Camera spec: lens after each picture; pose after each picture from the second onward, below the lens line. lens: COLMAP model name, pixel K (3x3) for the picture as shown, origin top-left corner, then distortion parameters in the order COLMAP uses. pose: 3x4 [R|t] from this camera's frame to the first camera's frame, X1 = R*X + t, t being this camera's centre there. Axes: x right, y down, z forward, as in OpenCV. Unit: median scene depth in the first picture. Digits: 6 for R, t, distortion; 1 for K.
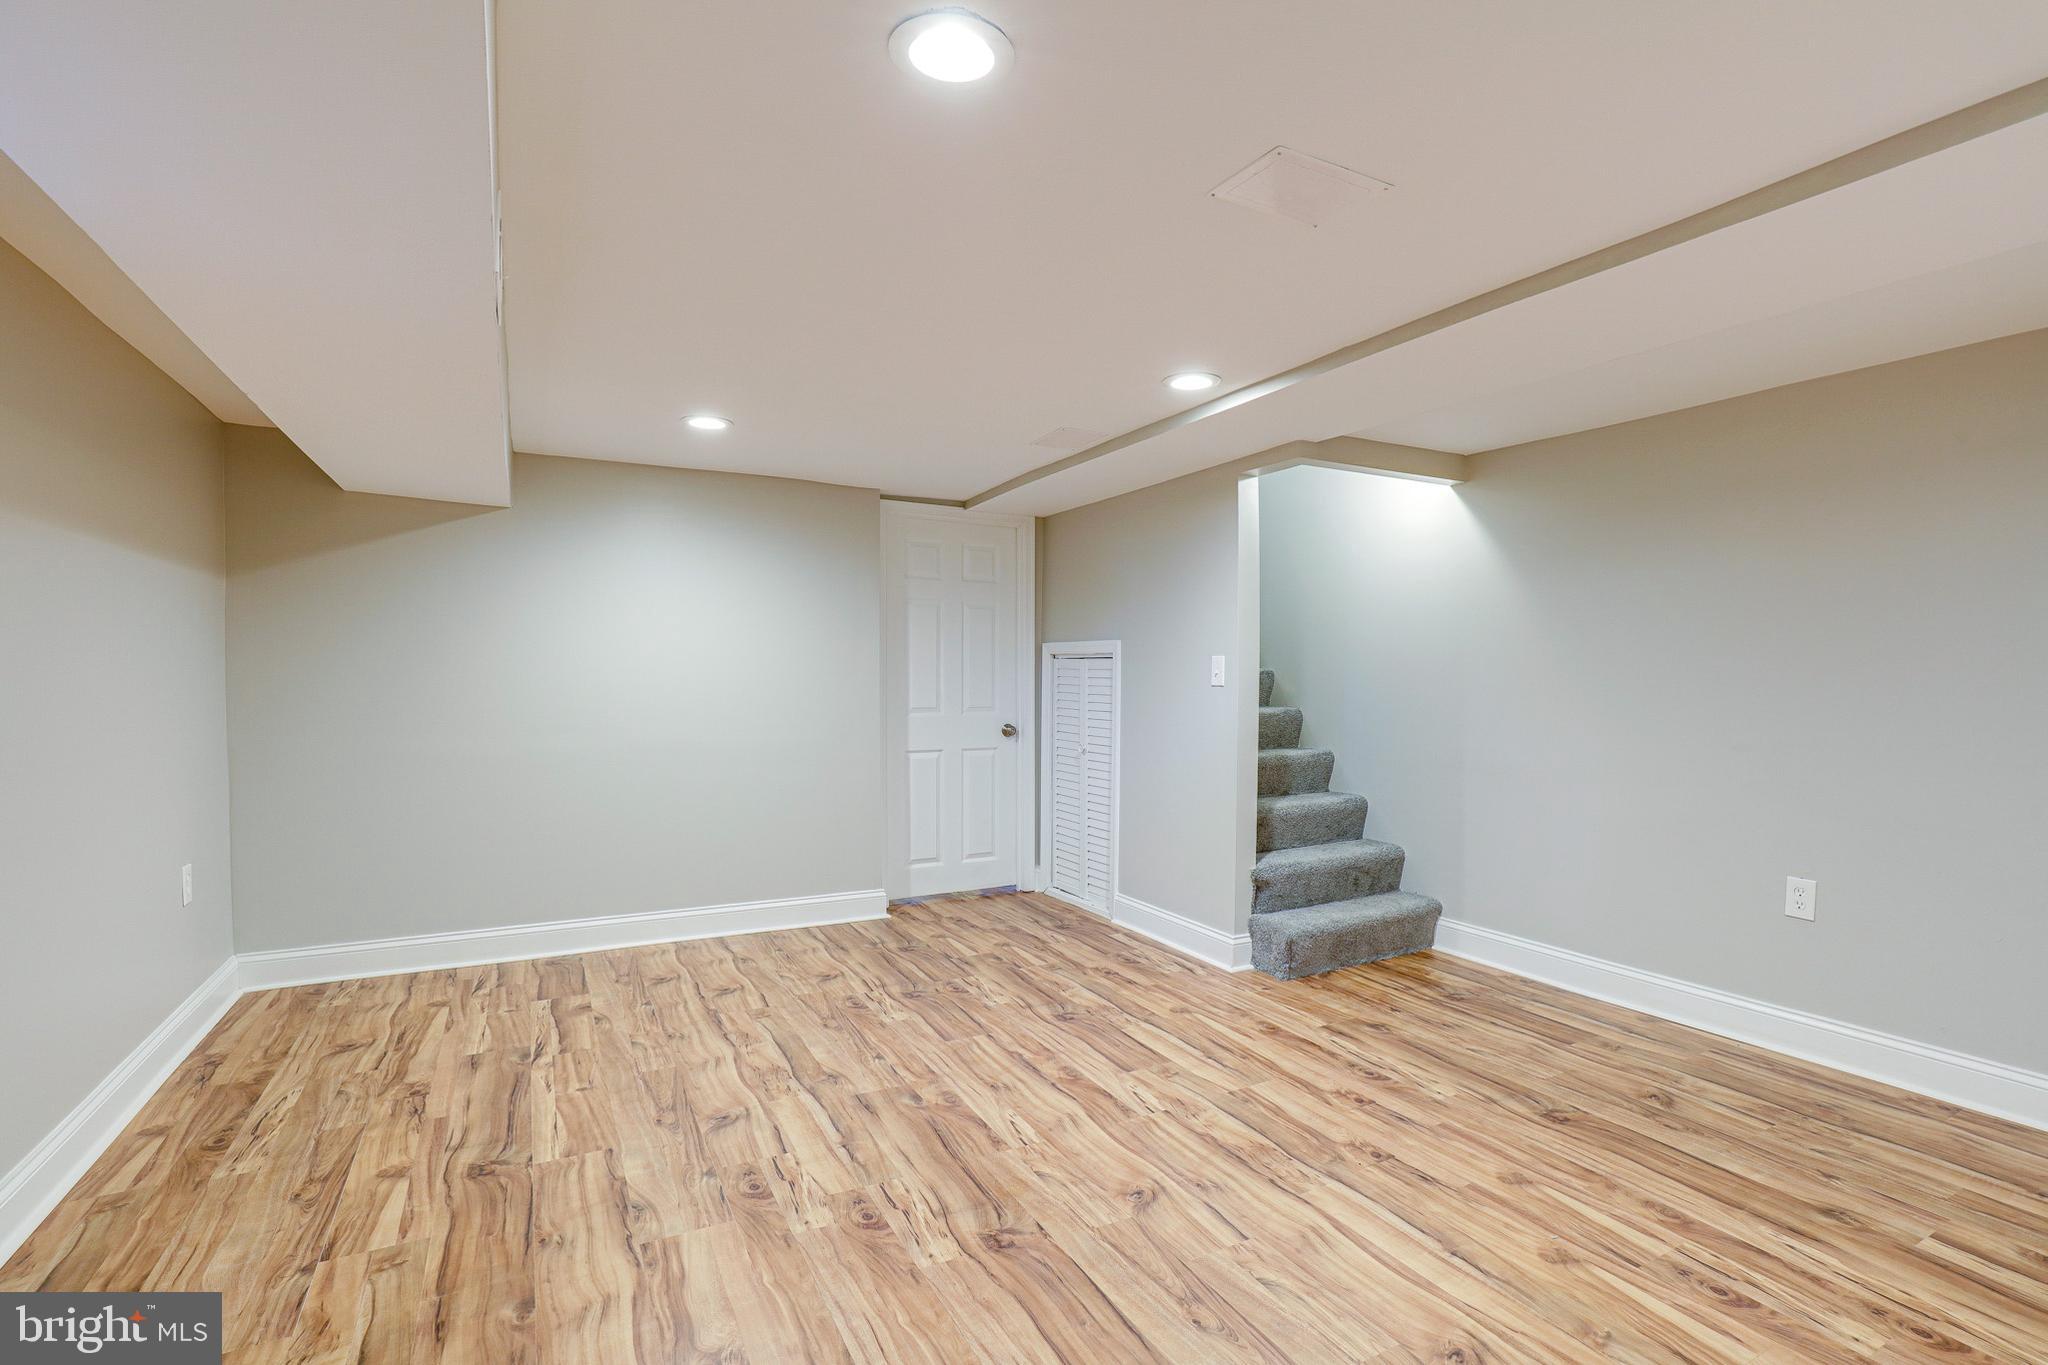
lens RADIAL K [[956.1, 0, 1044.1], [0, 956.1, 678.6], [0, 0, 1]] dist [-0.033048, 0.005196]
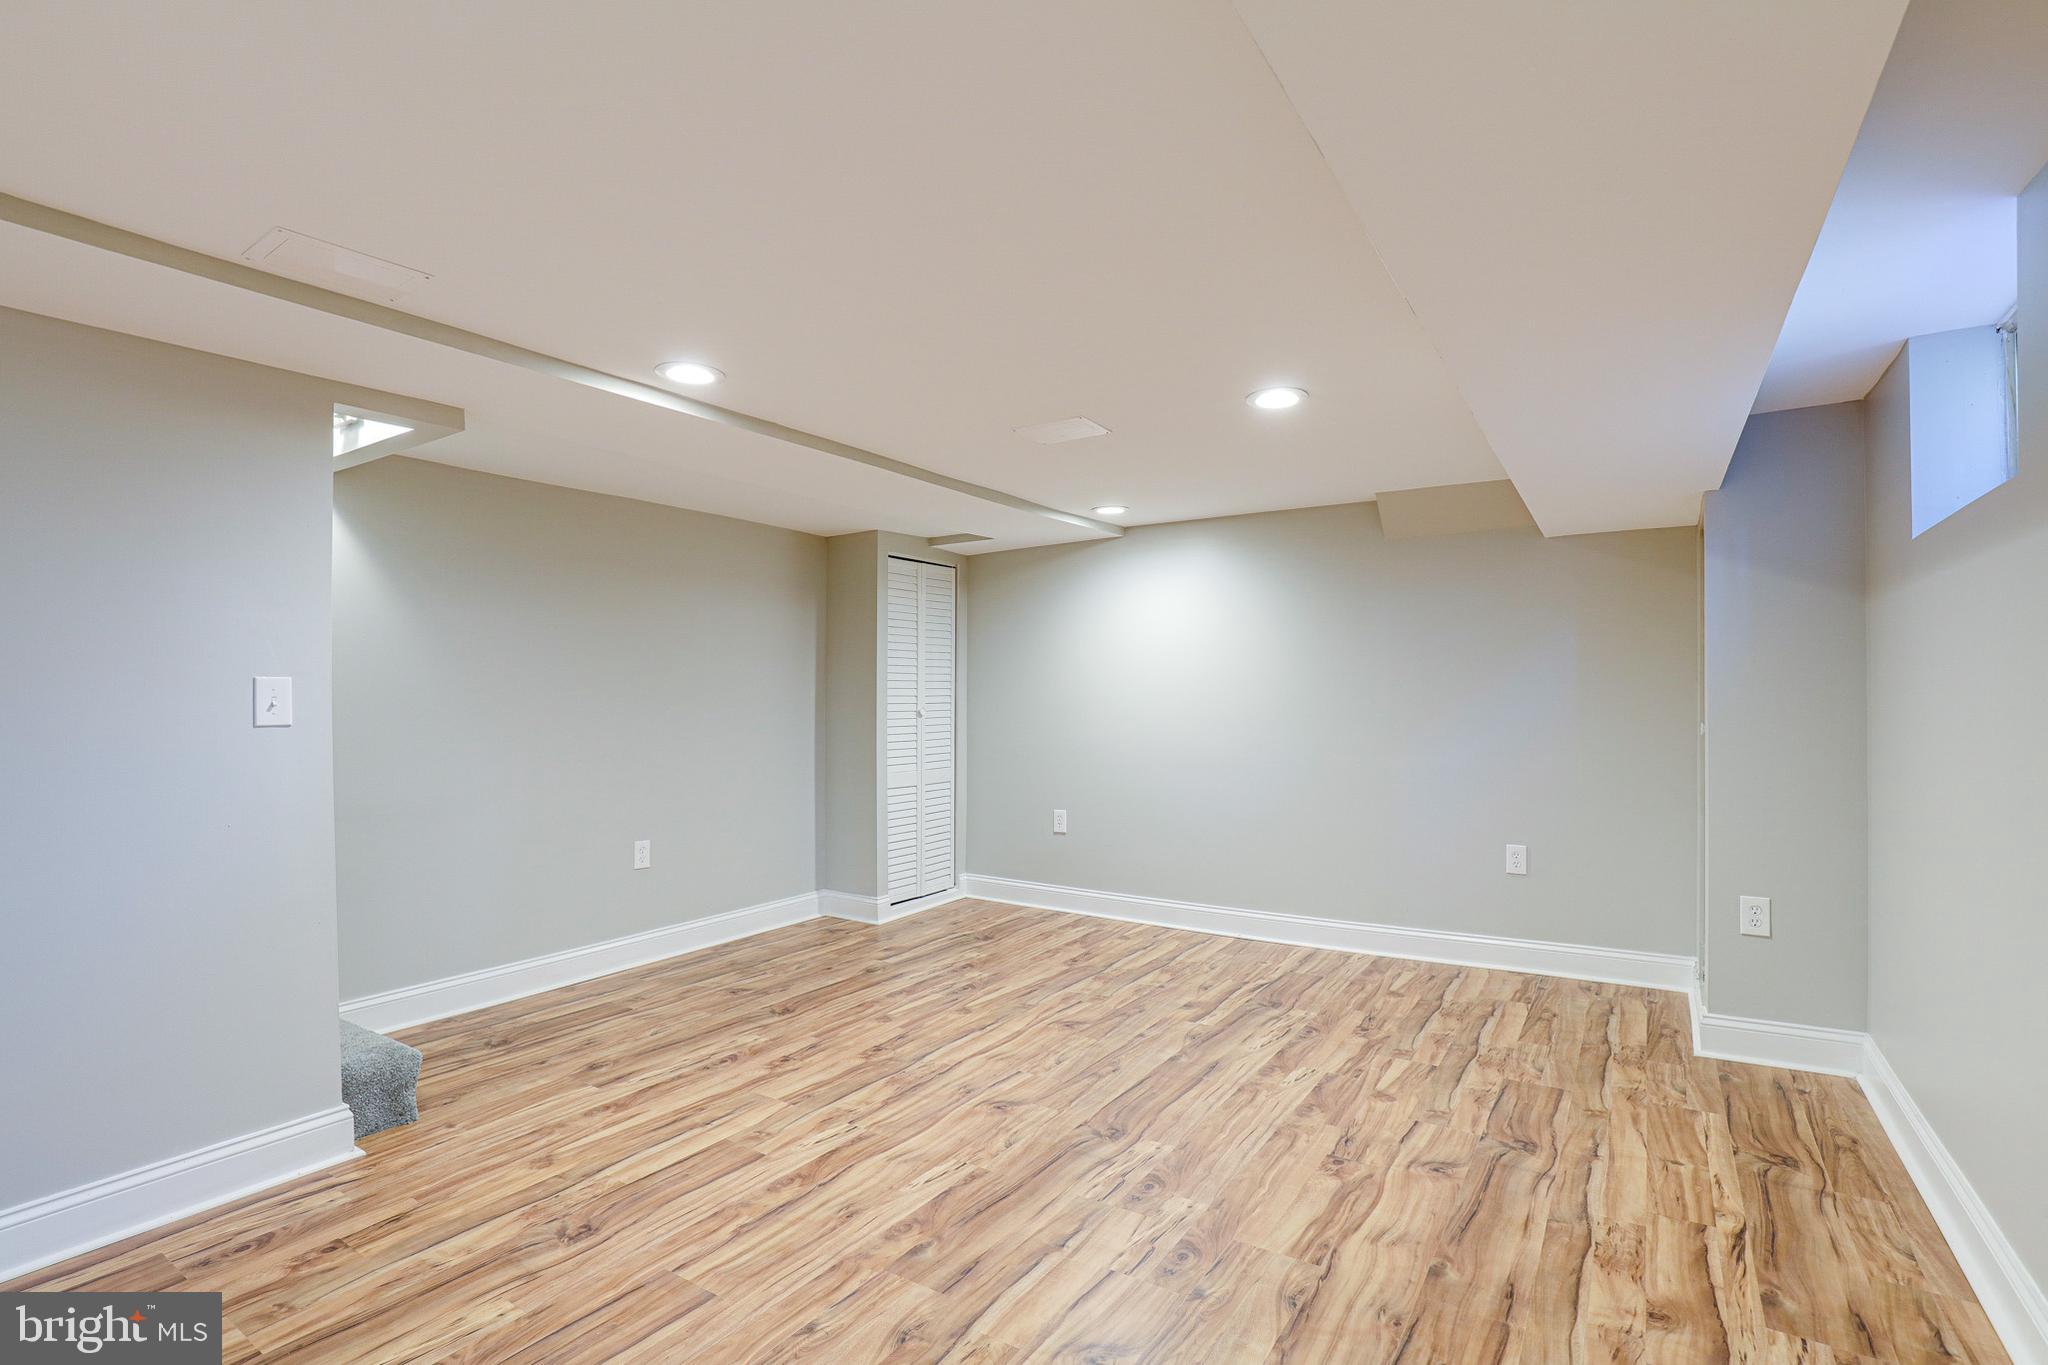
lens RADIAL K [[956.1, 0, 1045.5], [0, 956.1, 690.0], [0, 0, 1]] dist [-0.033048, 0.005196]
pose [[-0.483126, 0.006910, 0.875524, -0.939585], [0.010916, 0.999939, -0.001869, -0.013153], [-0.875483, 0.008655, -0.483172, 1.389888]]
